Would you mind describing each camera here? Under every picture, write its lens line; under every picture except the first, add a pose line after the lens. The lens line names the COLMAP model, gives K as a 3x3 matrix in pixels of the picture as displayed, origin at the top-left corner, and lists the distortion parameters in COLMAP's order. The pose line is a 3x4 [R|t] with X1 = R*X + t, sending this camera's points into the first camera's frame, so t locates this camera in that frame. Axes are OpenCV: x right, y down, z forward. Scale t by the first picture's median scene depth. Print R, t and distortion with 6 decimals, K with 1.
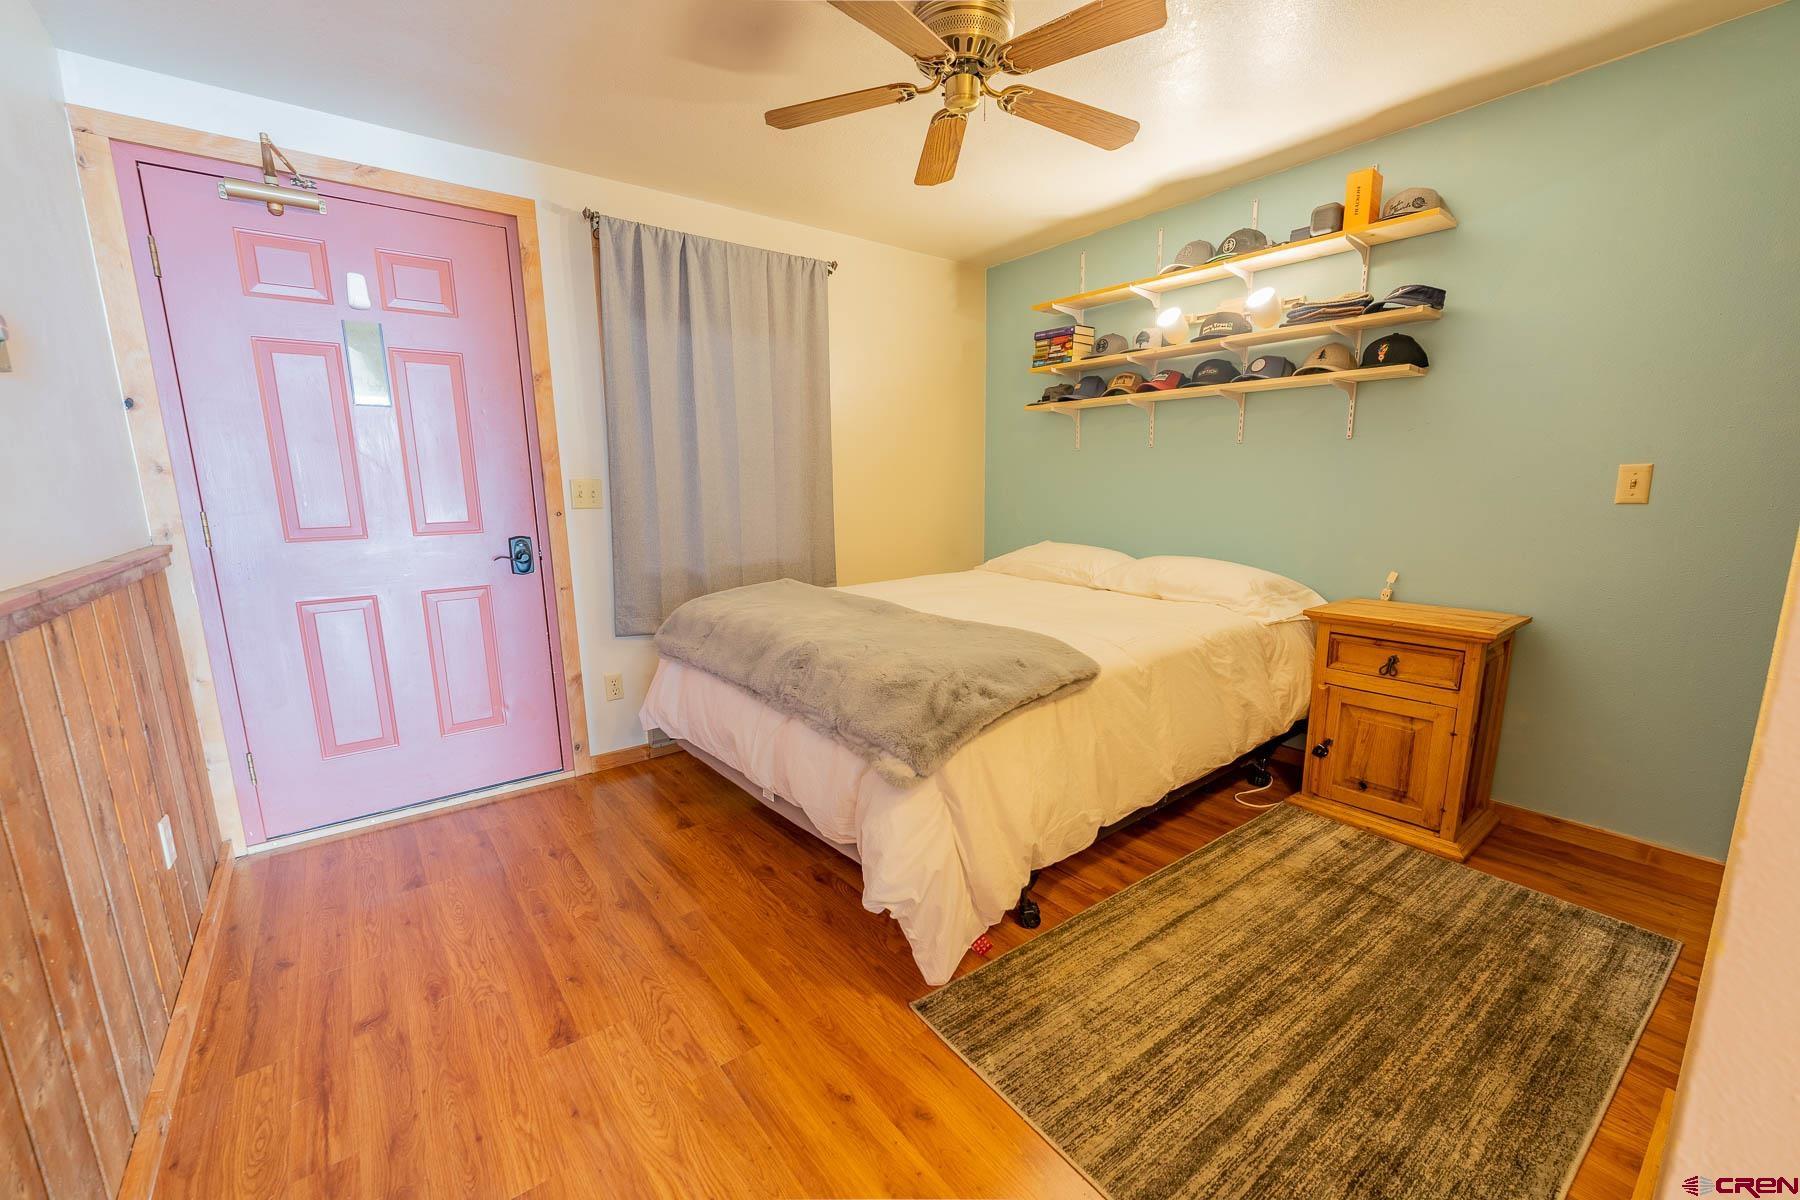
lens RADIAL K [[725.4, 0, 900.8], [0, 725.4, 624.1], [0, 0, 1]] dist [0.001158, 0.000078]
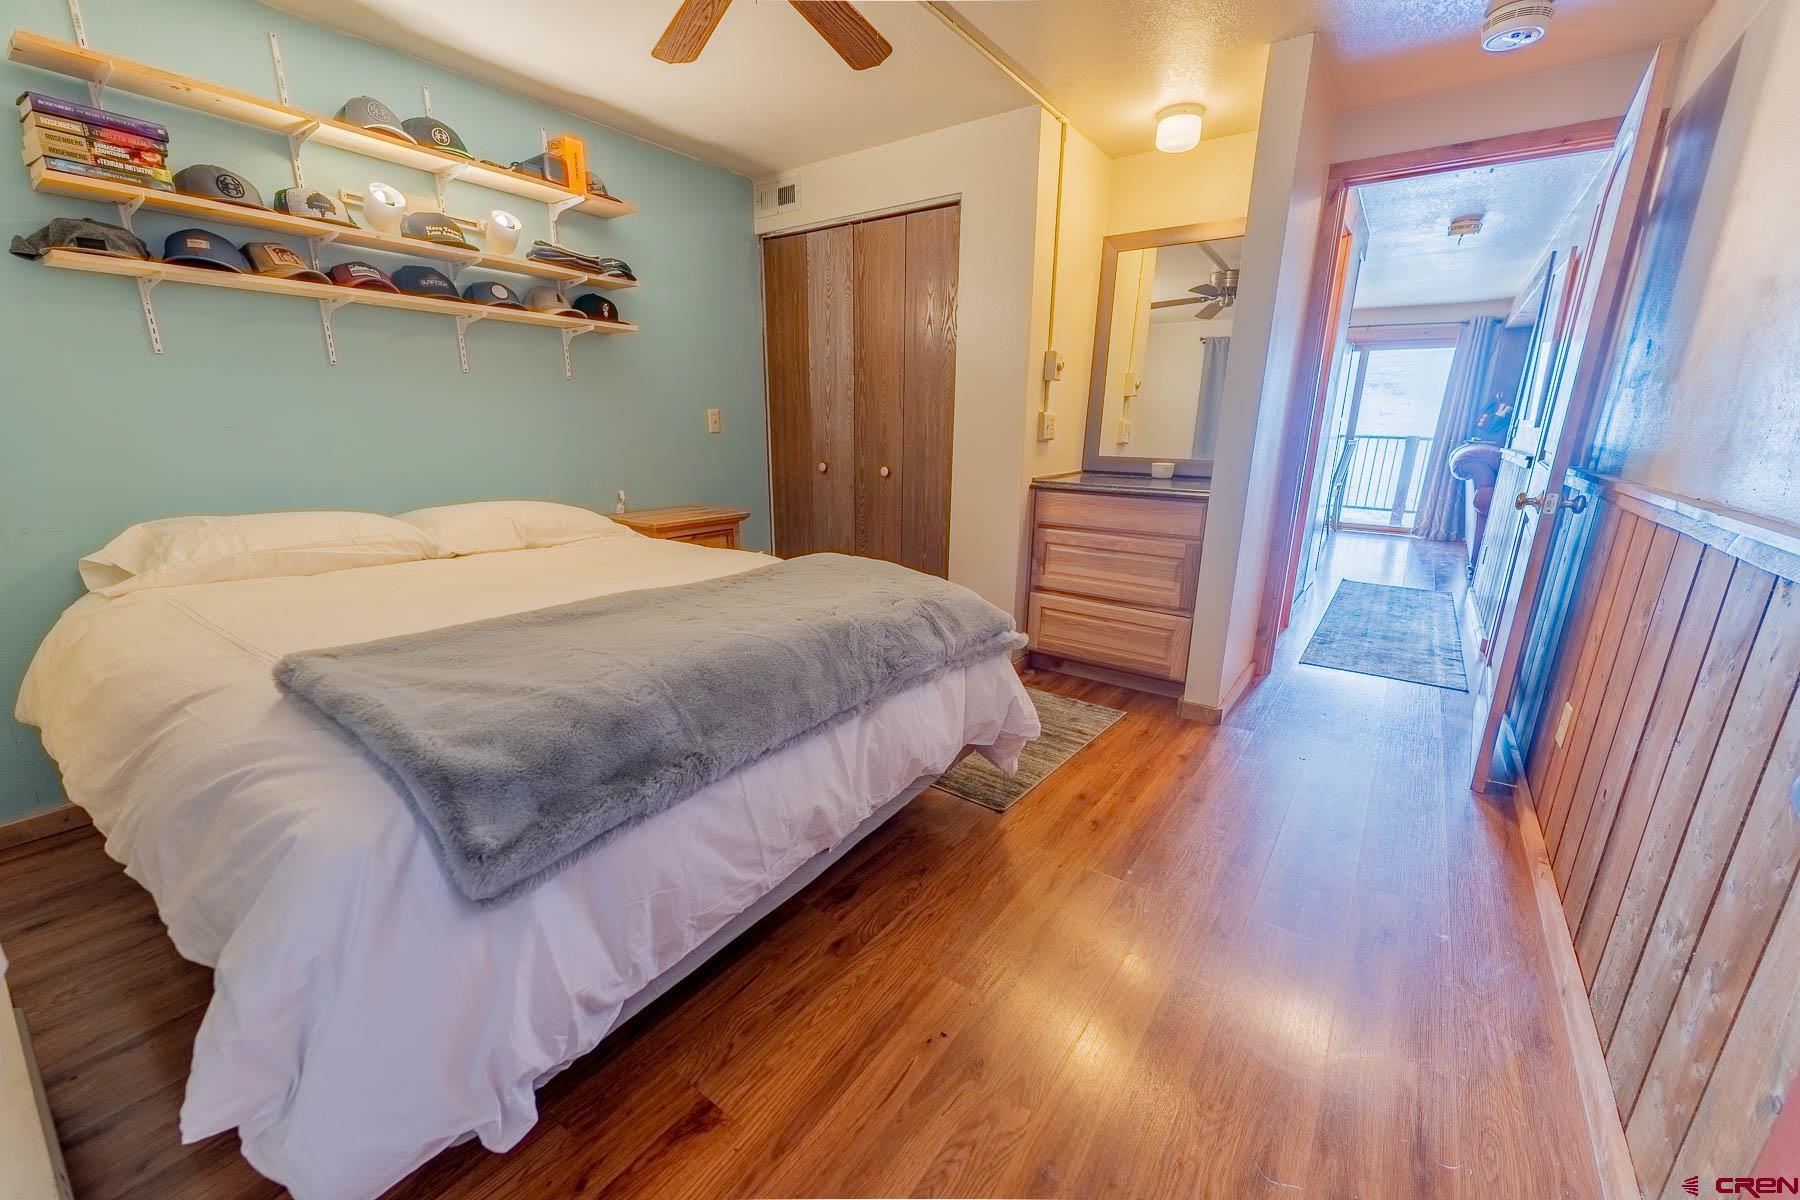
lens RADIAL K [[714.1, 0, 900.8], [0, 714.1, 622.6], [0, 0, 1]] dist [-0.000729, -0.000096]
pose [[-0.281037, -0.255313, 0.925113, -0.718125], [0.183005, 0.932018, 0.312814, -0.165926], [-0.942087, 0.257212, -0.215207, 0.921911]]
